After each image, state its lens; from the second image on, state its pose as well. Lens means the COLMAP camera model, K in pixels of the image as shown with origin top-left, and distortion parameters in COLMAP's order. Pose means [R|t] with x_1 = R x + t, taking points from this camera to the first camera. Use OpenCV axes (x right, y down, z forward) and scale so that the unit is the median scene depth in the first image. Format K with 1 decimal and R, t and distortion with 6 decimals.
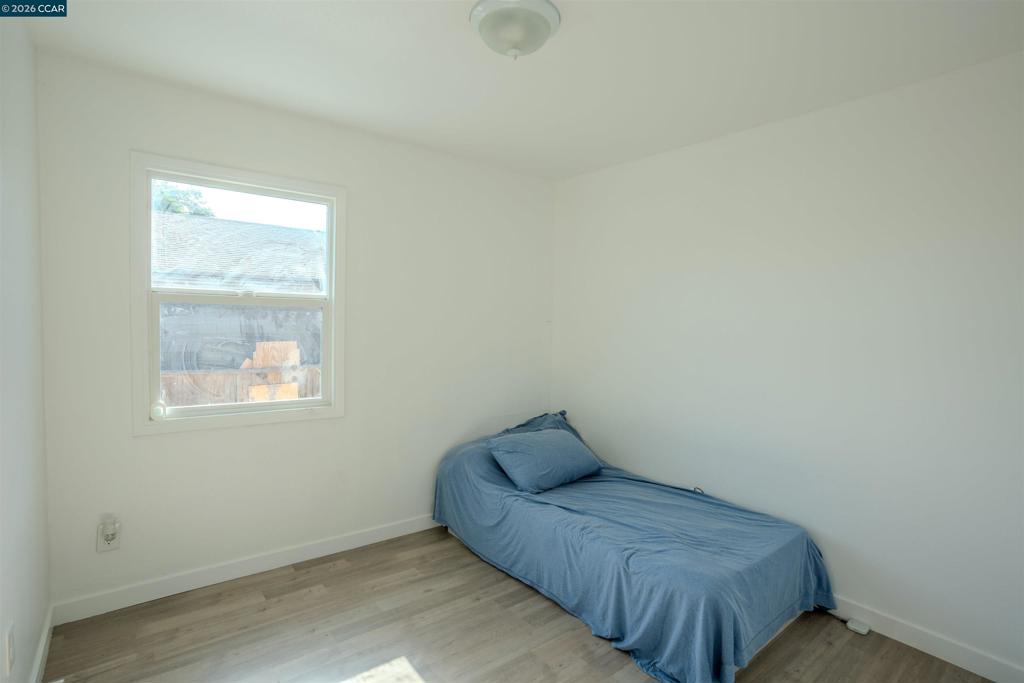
lens RADIAL K [[513.6, 0, 512.0], [0, 513.6, 341.5], [0, 0, 1]] dist [-0.000011, 0.000234]
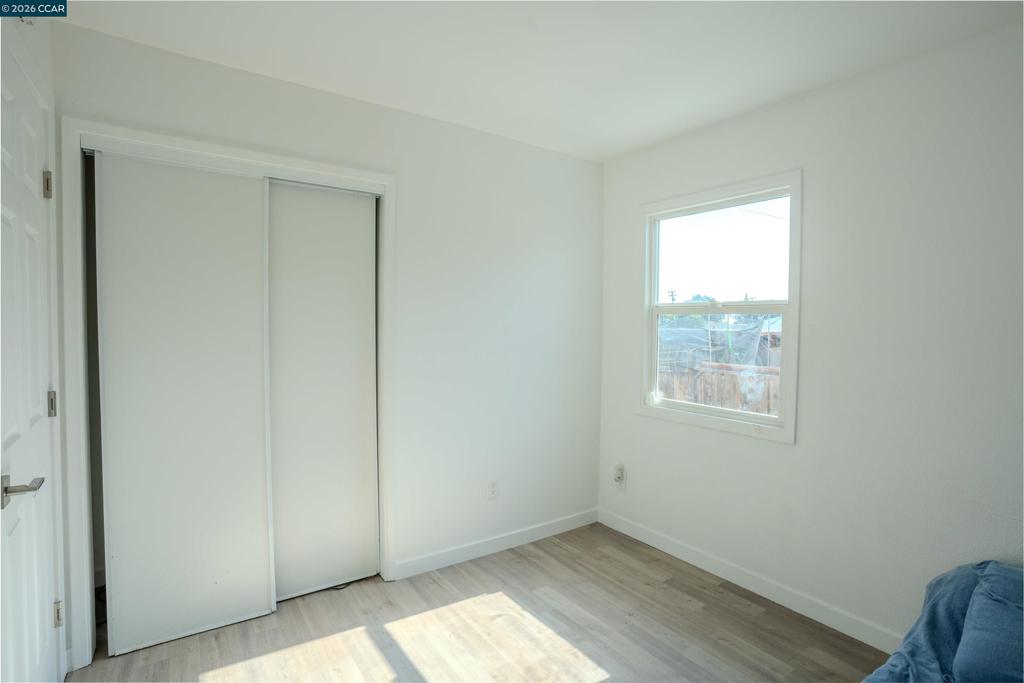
lens RADIAL K [[513.6, 0, 512.0], [0, 513.6, 341.5], [0, 0, 1]] dist [-0.000011, 0.000234]
pose [[-0.049286, 0.010484, -0.998730, 0.631042], [-0.055748, 0.998357, 0.013231, -0.006685], [0.997228, 0.056329, -0.048620, 0.707000]]
